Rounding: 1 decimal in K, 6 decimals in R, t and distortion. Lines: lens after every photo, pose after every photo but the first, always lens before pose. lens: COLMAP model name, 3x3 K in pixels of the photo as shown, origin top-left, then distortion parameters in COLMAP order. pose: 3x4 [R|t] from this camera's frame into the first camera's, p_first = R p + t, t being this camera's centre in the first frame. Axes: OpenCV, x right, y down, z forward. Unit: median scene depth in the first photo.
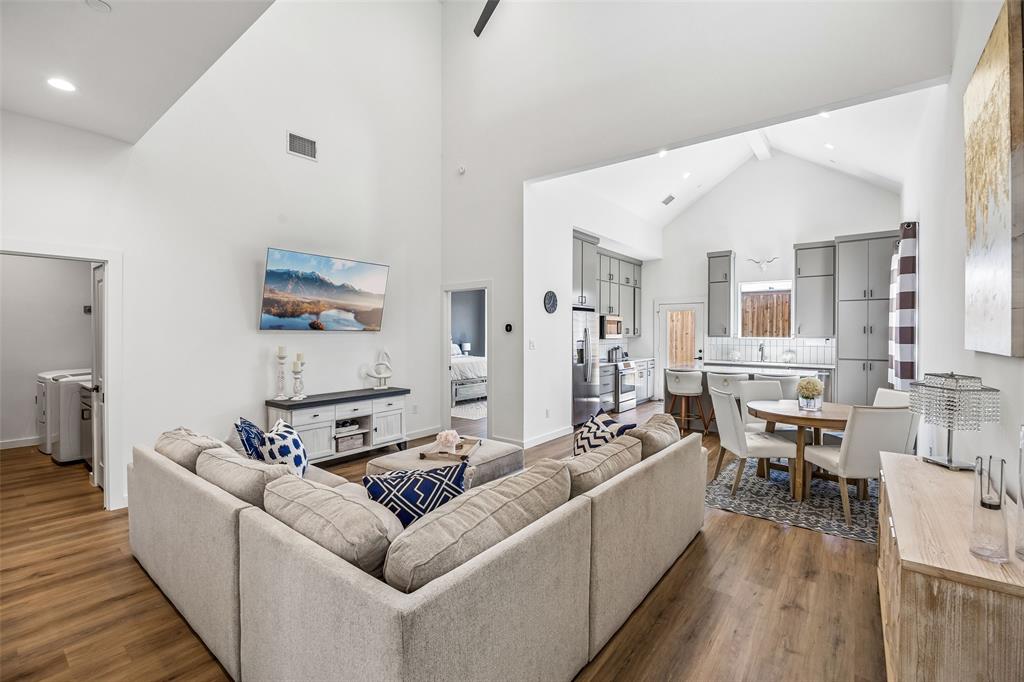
lens RADIAL K [[439.1, 0, 502.9], [0, 439.1, 335.7], [0, 0, 1]] dist [-0.007418, -0.000282]
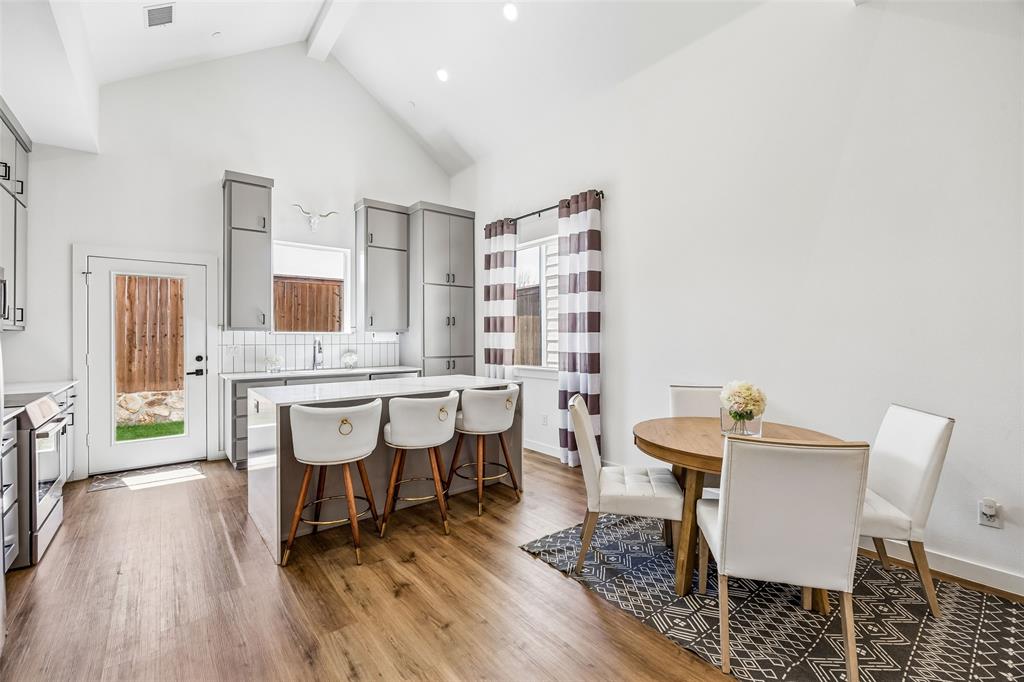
lens RADIAL K [[433.8, 0, 513.6], [0, 433.8, 335.3], [0, 0, 1]] dist [-0.017156, -0.000214]
pose [[0.207192, 0.002055, 0.978298, 0.037947], [0.008108, 0.999960, -0.003818, 0.015248], [-0.978267, 0.008723, 0.207167, 0.618465]]
